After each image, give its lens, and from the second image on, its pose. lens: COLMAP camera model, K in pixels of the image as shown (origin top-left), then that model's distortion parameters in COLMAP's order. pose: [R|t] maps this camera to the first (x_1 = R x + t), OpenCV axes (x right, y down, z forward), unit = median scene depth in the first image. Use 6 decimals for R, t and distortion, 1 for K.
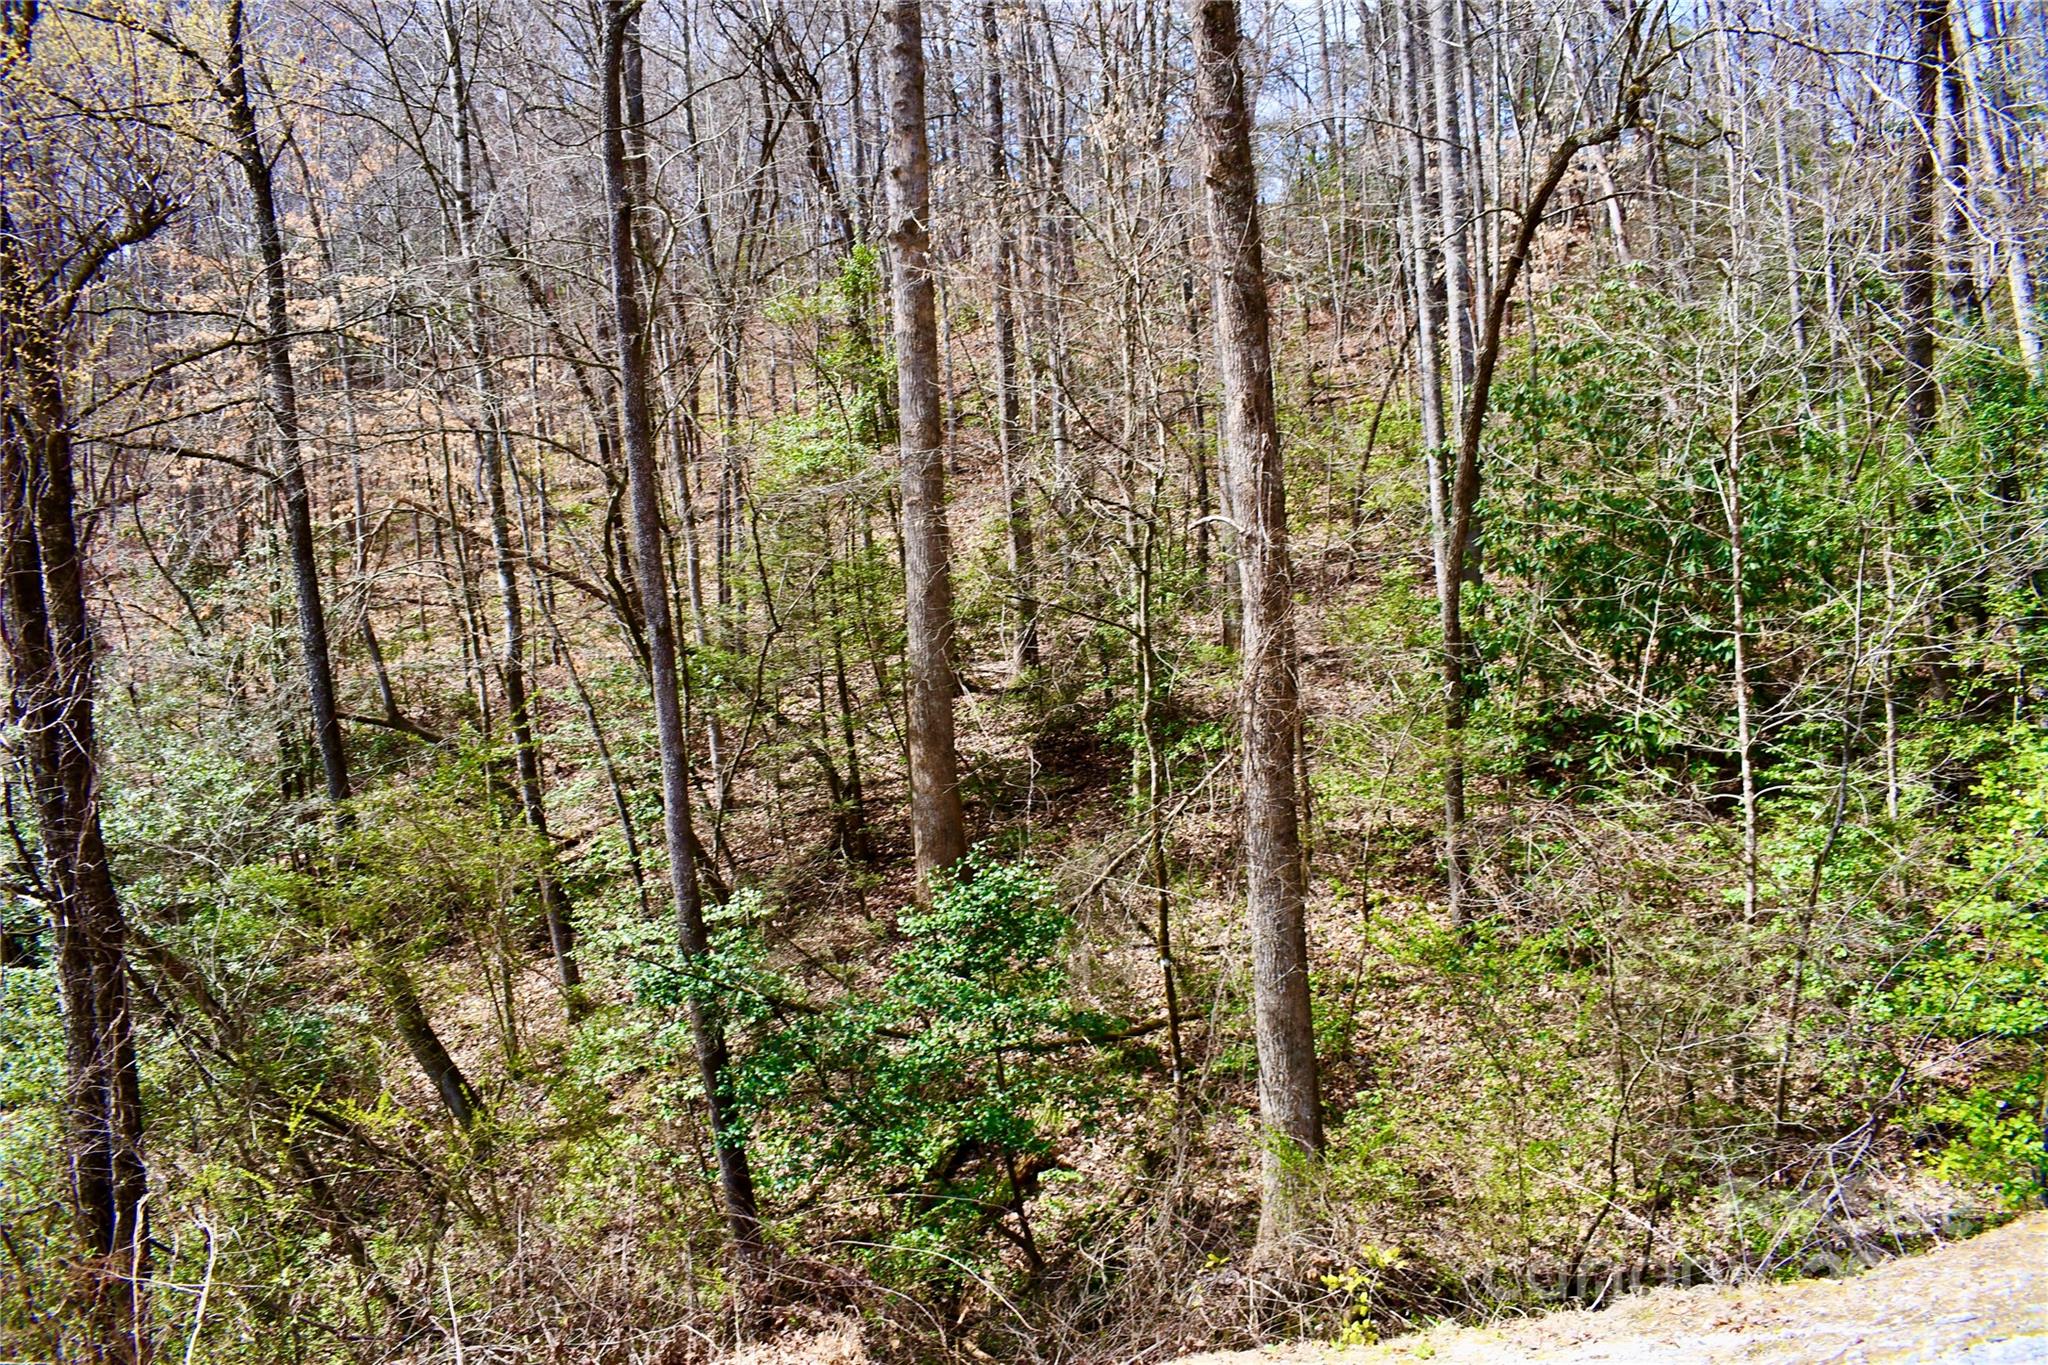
lens RADIAL K [[1589.2, 0, 1020.2], [0, 1589.2, 682.2], [0, 0, 1]] dist [-0.099142, 0.019643]
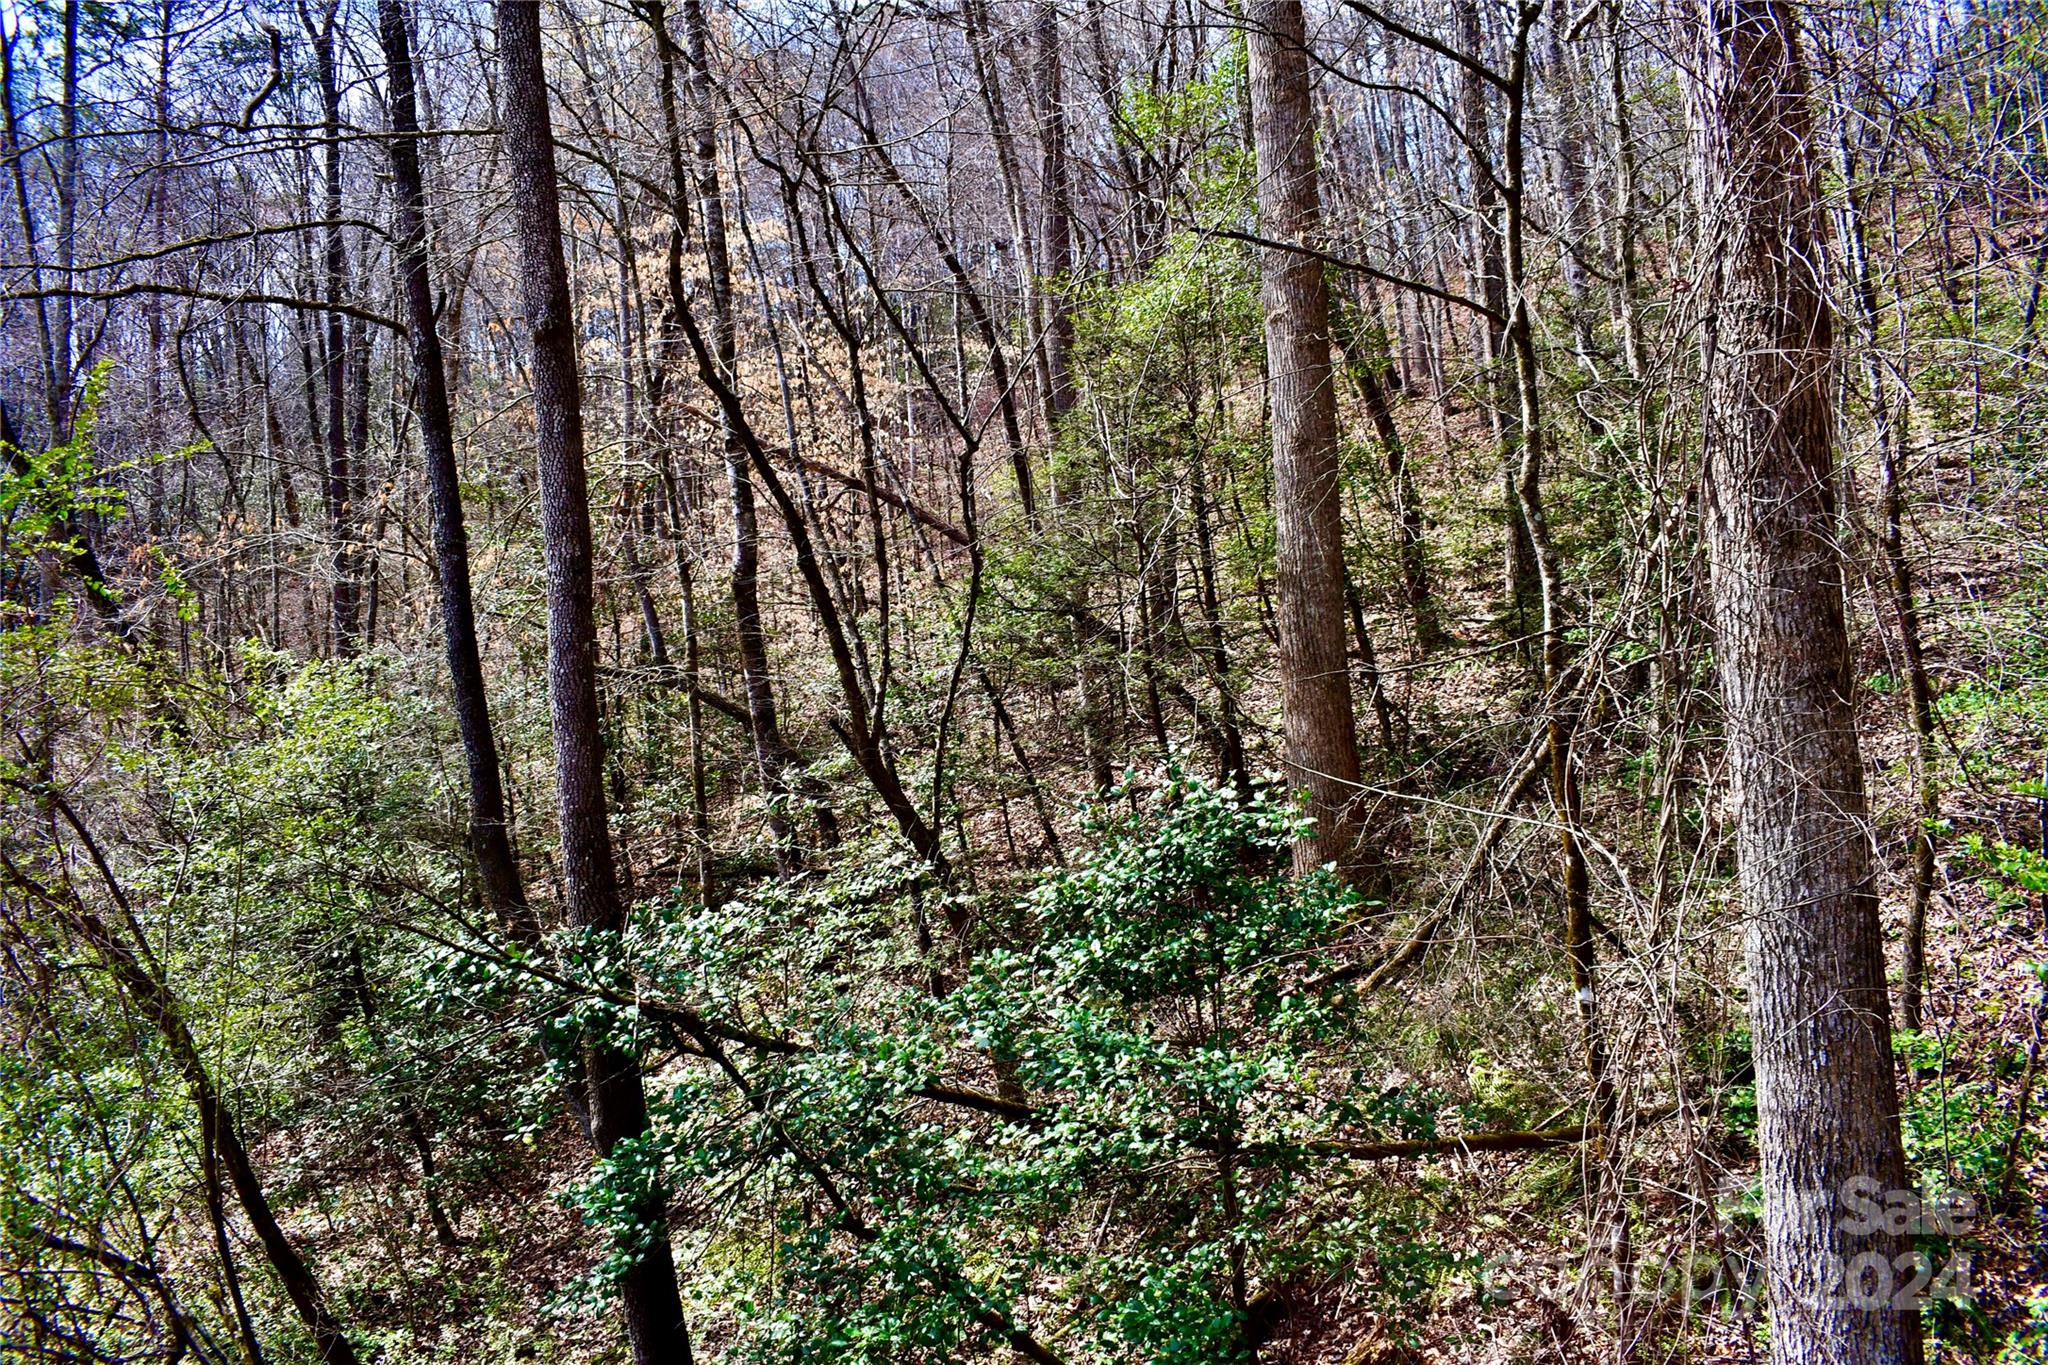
lens RADIAL K [[1589.2, 0, 1019.2], [0, 1589.2, 687.7], [0, 0, 1]] dist [-0.099142, 0.019643]
pose [[0.927378, -0.027763, -0.373094, 0.095191], [0.014909, 0.999193, -0.037294, 0.083064], [0.373828, 0.029023, 0.927044, 0.415166]]
